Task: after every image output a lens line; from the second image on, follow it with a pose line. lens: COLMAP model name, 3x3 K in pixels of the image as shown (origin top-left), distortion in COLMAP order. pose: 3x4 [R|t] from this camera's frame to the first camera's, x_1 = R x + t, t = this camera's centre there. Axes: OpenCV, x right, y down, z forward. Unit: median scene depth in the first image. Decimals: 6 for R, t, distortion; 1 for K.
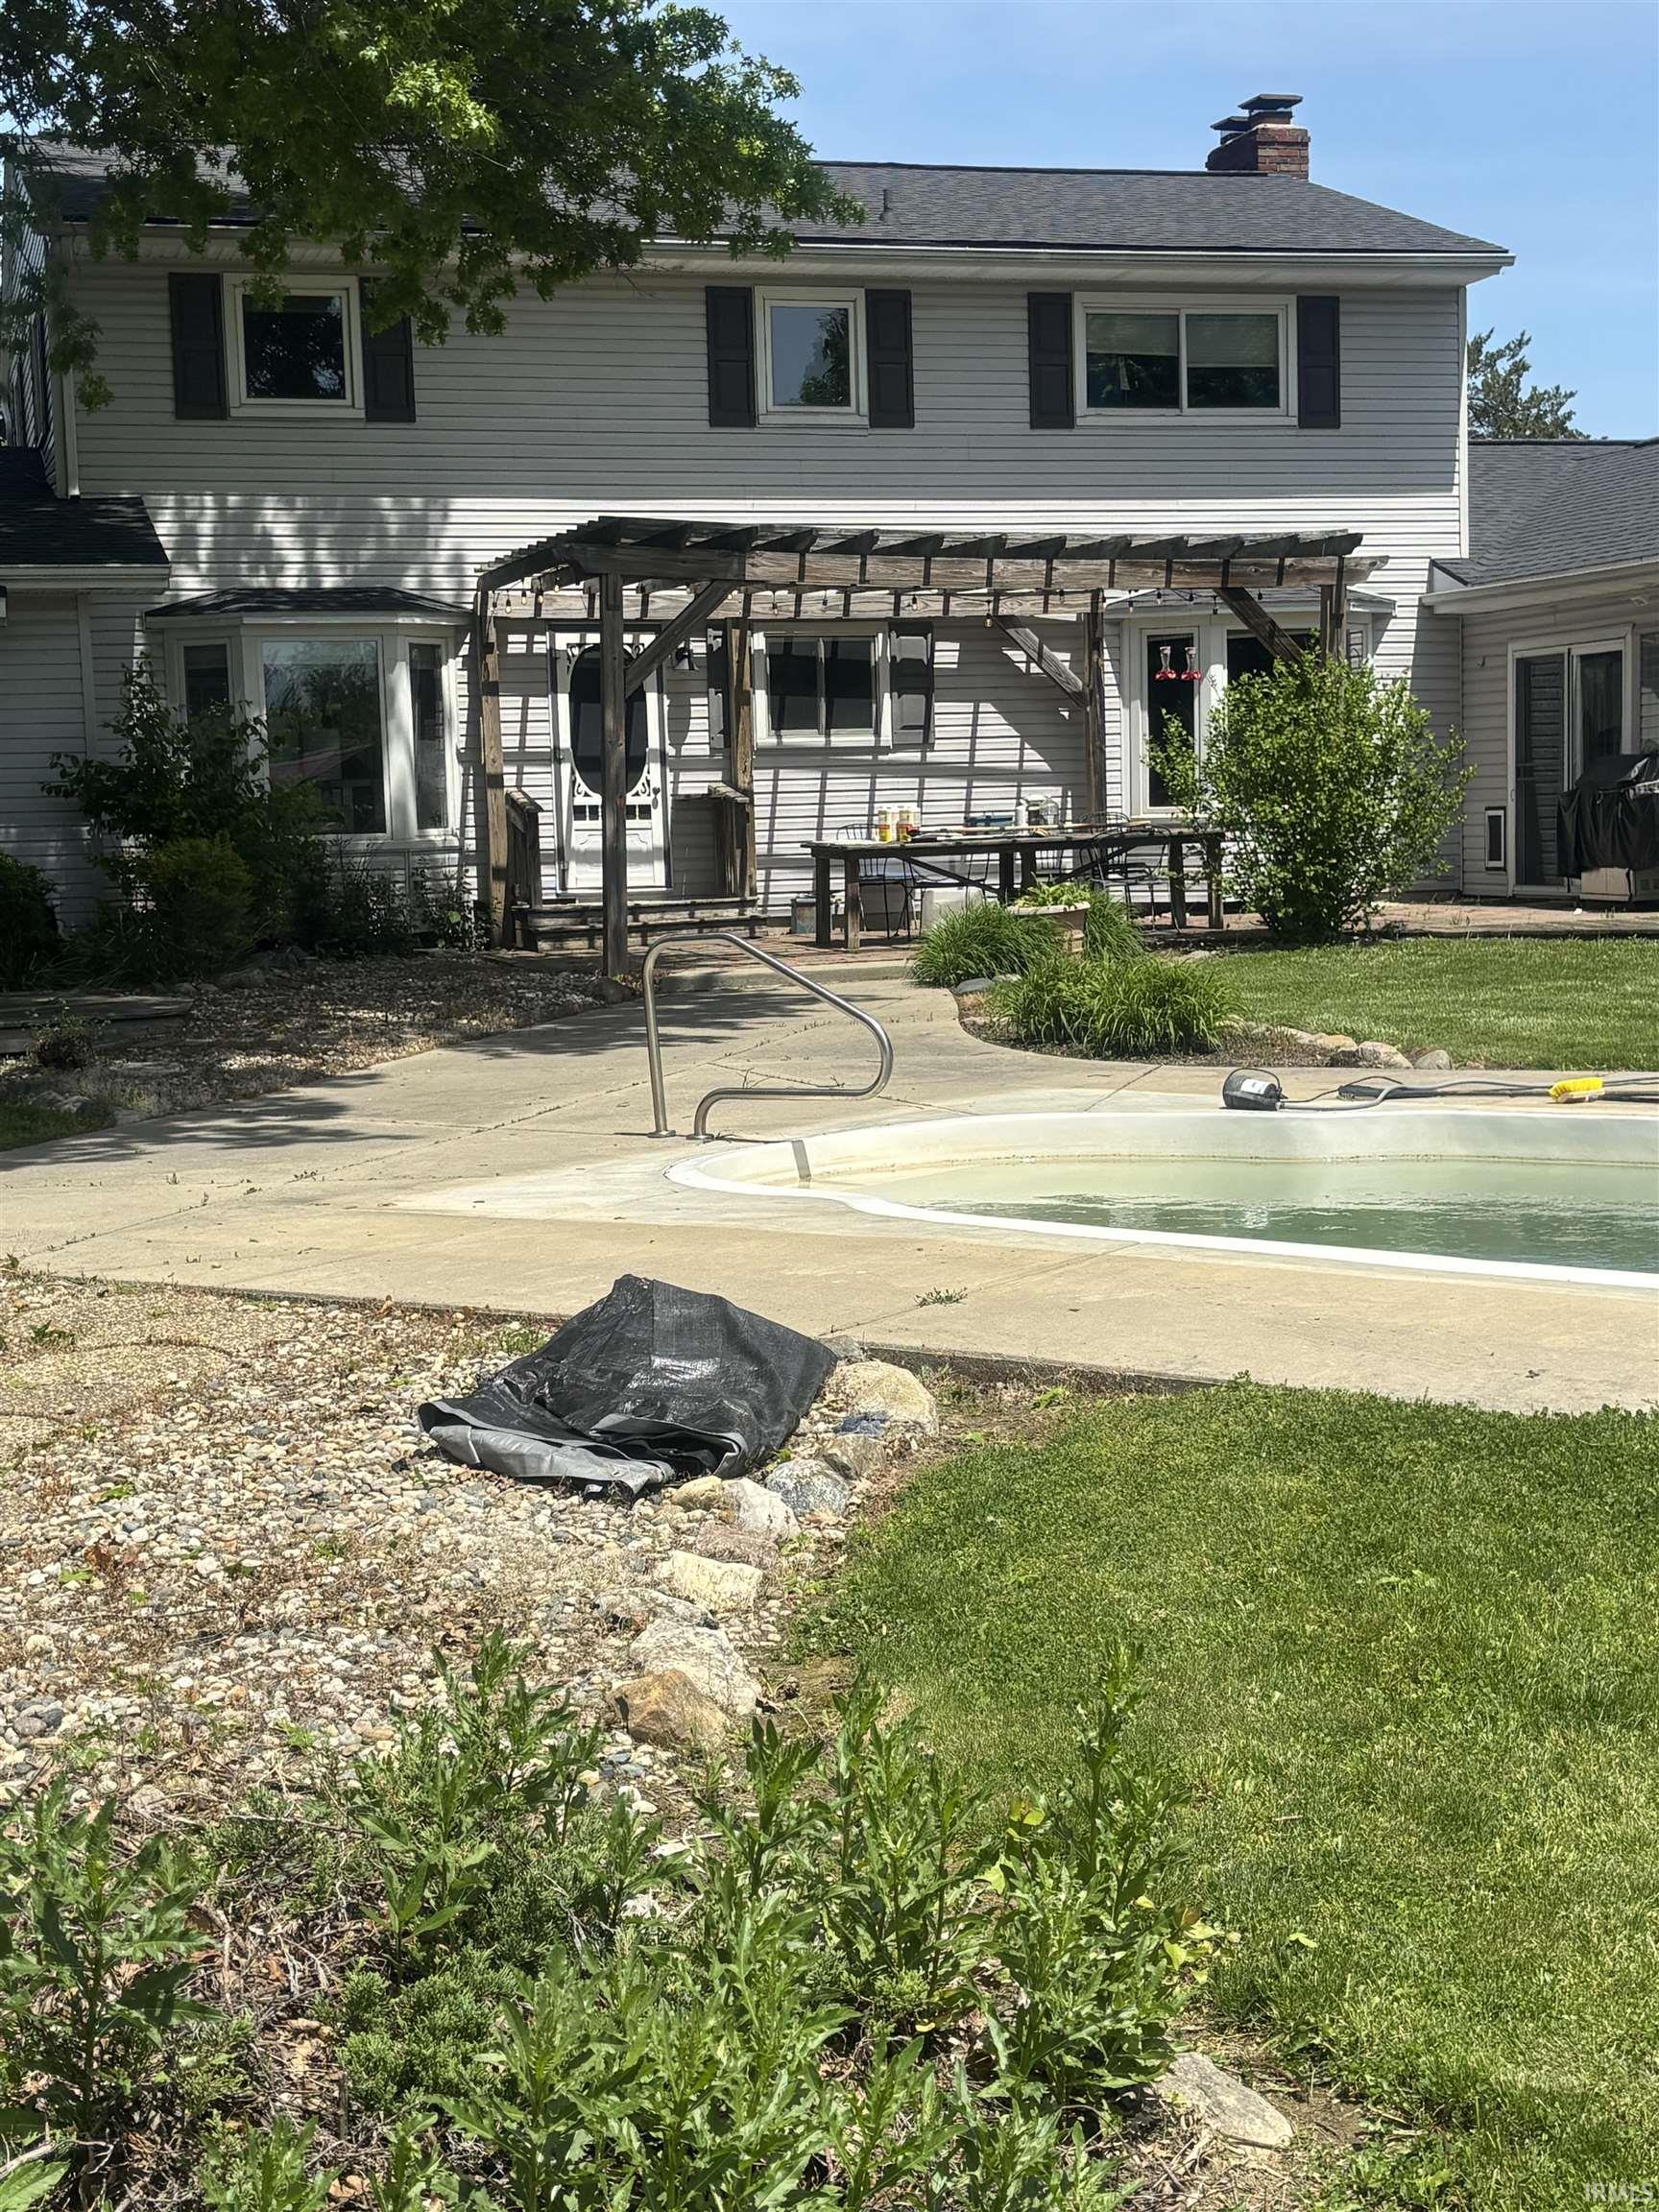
lens RADIAL K [[3148.7, 0, 829.5], [0, 3148.7, 1106.0], [0, 0, 1]] dist [0.174869, -0.778837]
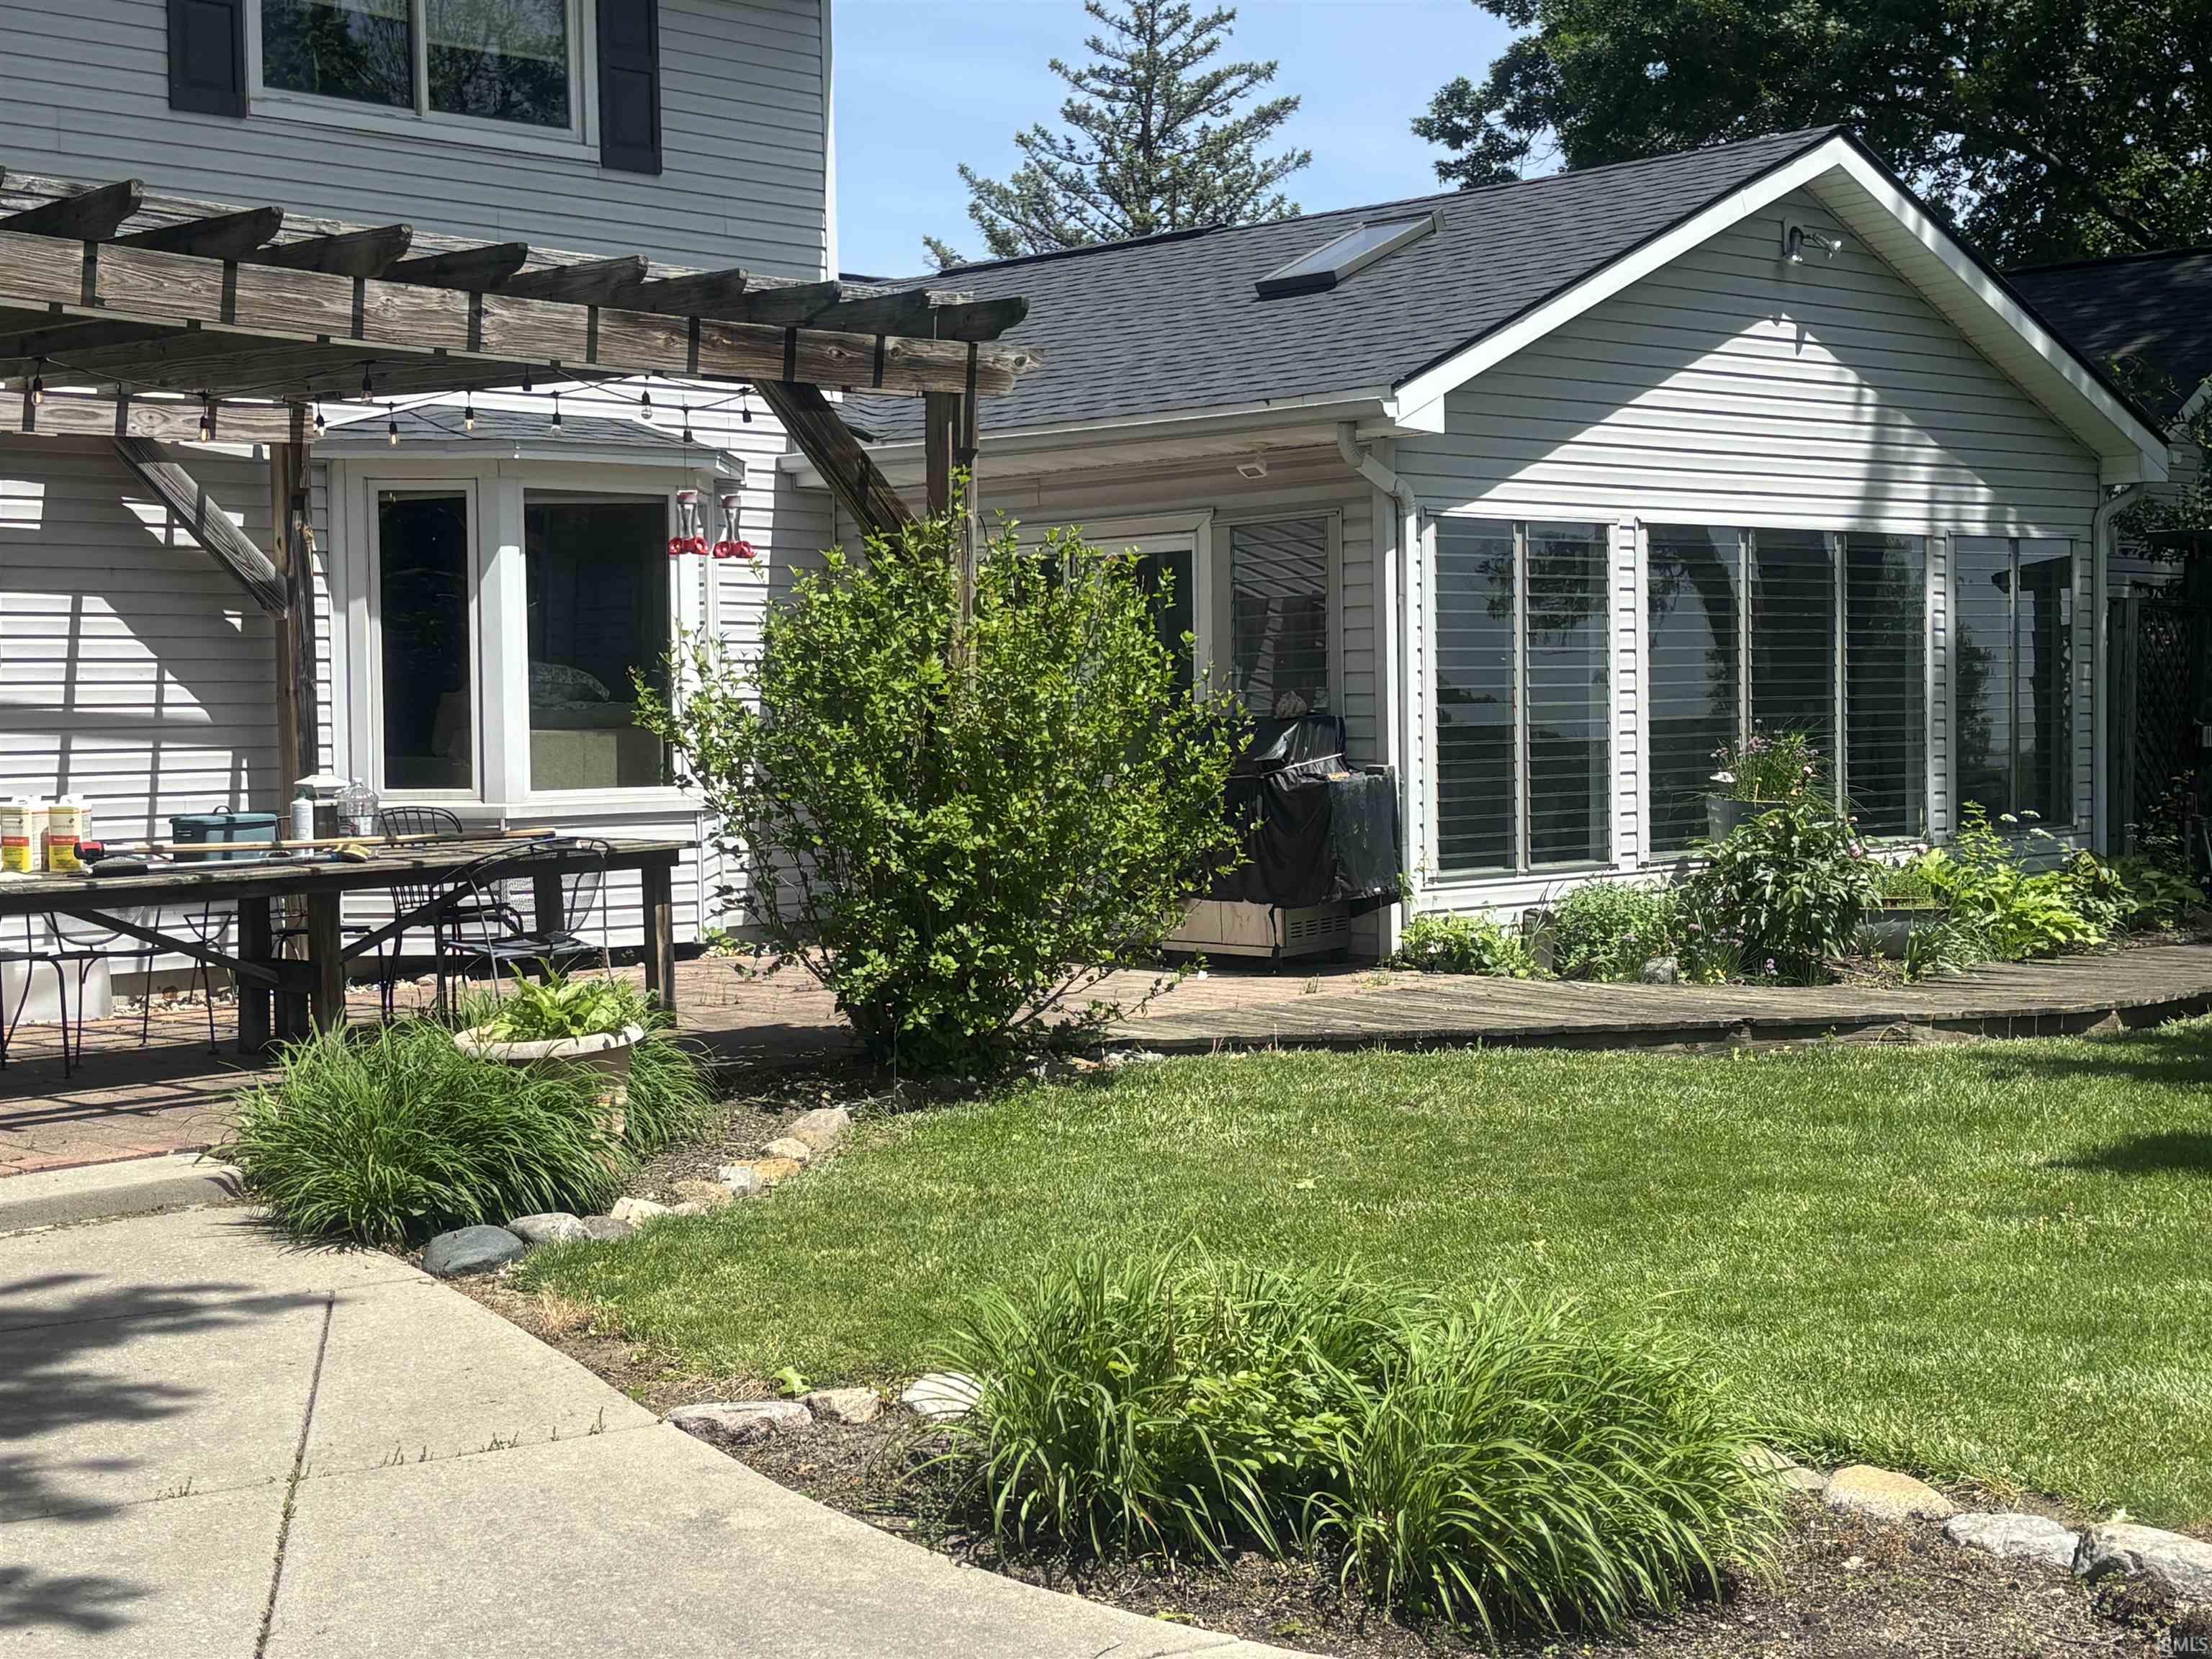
lens RADIAL K [[3148.7, 0, 1106.0], [0, 3148.7, 829.5], [0, 0, 1]] dist [0.174869, -0.778837]
pose [[0.871182, -0.002056, 0.490956, -0.066828], [0.035393, 0.997652, -0.058627, -0.049936], [-0.489683, 0.068451, 0.869209, 0.445612]]
